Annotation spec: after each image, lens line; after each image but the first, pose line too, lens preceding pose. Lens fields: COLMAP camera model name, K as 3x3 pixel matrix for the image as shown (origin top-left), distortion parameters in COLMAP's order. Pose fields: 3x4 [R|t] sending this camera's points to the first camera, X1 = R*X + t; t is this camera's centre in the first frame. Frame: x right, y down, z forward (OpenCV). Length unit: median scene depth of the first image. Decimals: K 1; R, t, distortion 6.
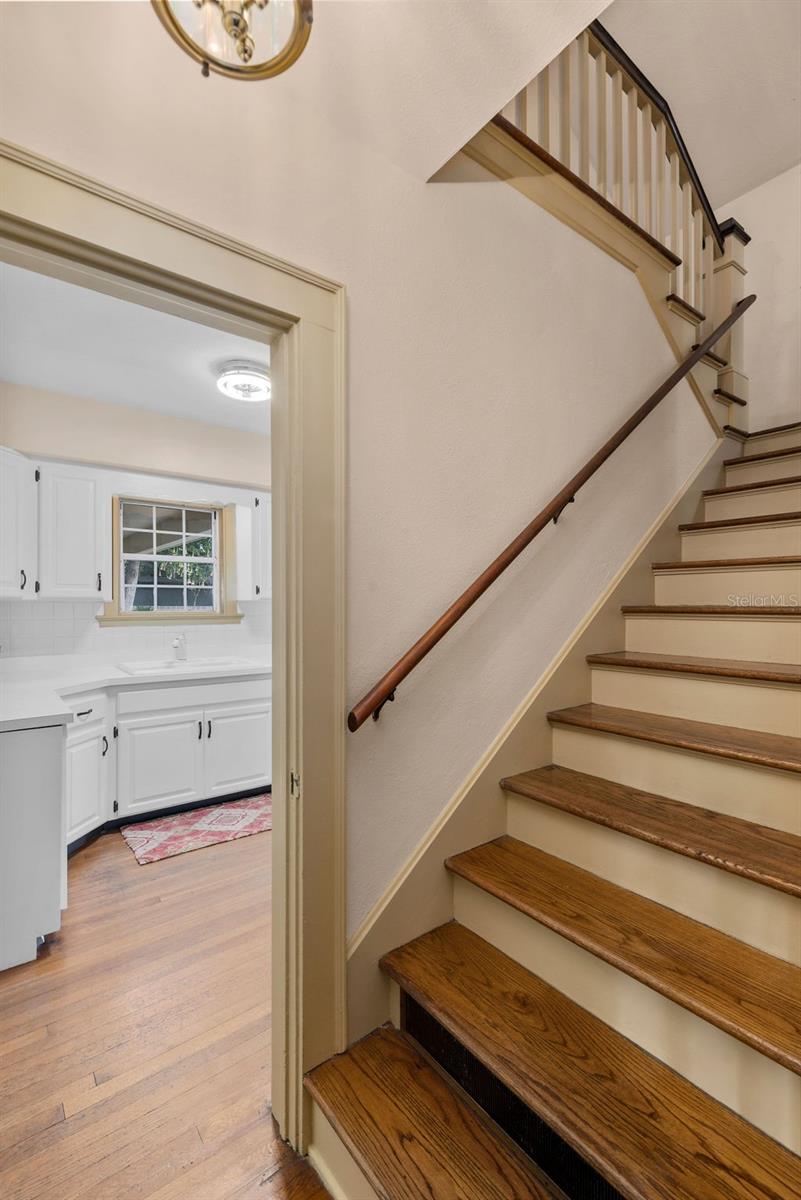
lens RADIAL K [[538.4, 0, 400.5], [0, 538.4, 600.0], [0, 0, 1]] dist [0.011451, -0.000028]
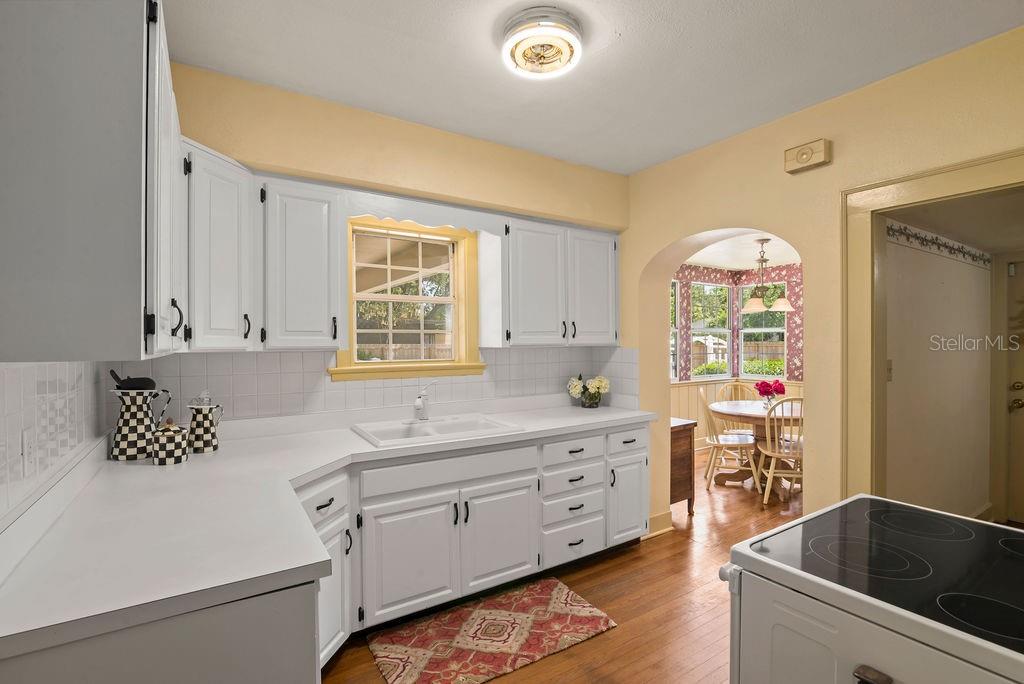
lens RADIAL K [[471.3, 0, 512.0], [0, 471.3, 342.0], [0, 0, 1]] dist [-0.023687, -0.000023]
pose [[0.995519, -0.001221, -0.094559, -0.235205], [0.002524, 0.999903, 0.013661, -0.022422], [0.094533, -0.013839, 0.995426, 0.339167]]
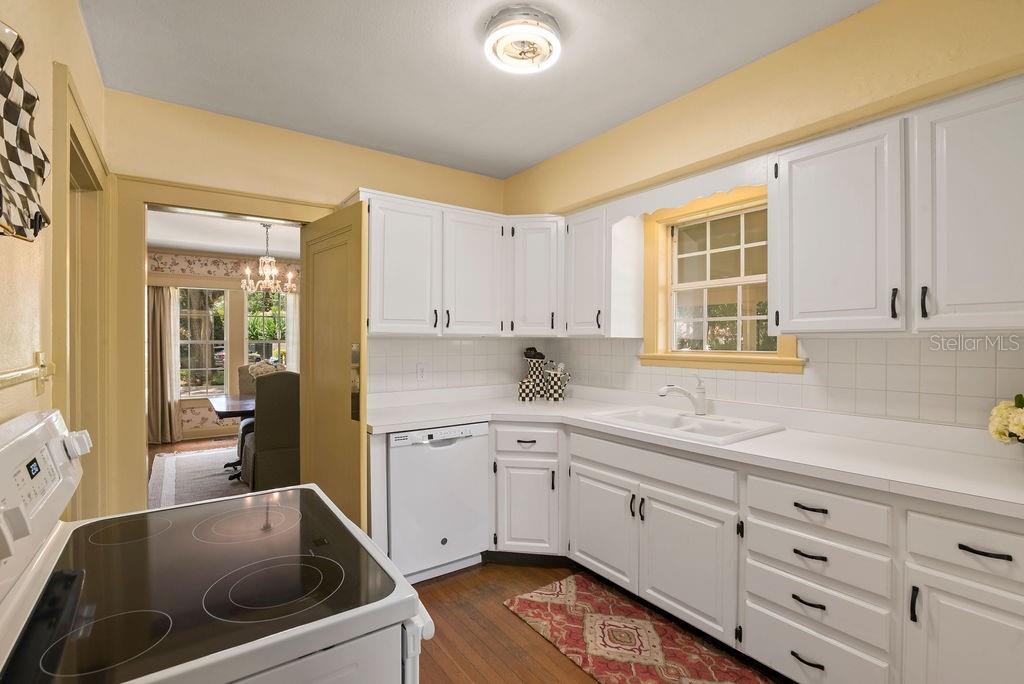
lens RADIAL K [[471.3, 0, 512.0], [0, 471.3, 342.0], [0, 0, 1]] dist [-0.023687, -0.000023]
pose [[-0.043336, 0.005710, -0.999044, 0.322450], [0.008407, 0.999950, 0.005351, 0.002390], [0.999025, -0.008167, -0.043382, 0.903906]]
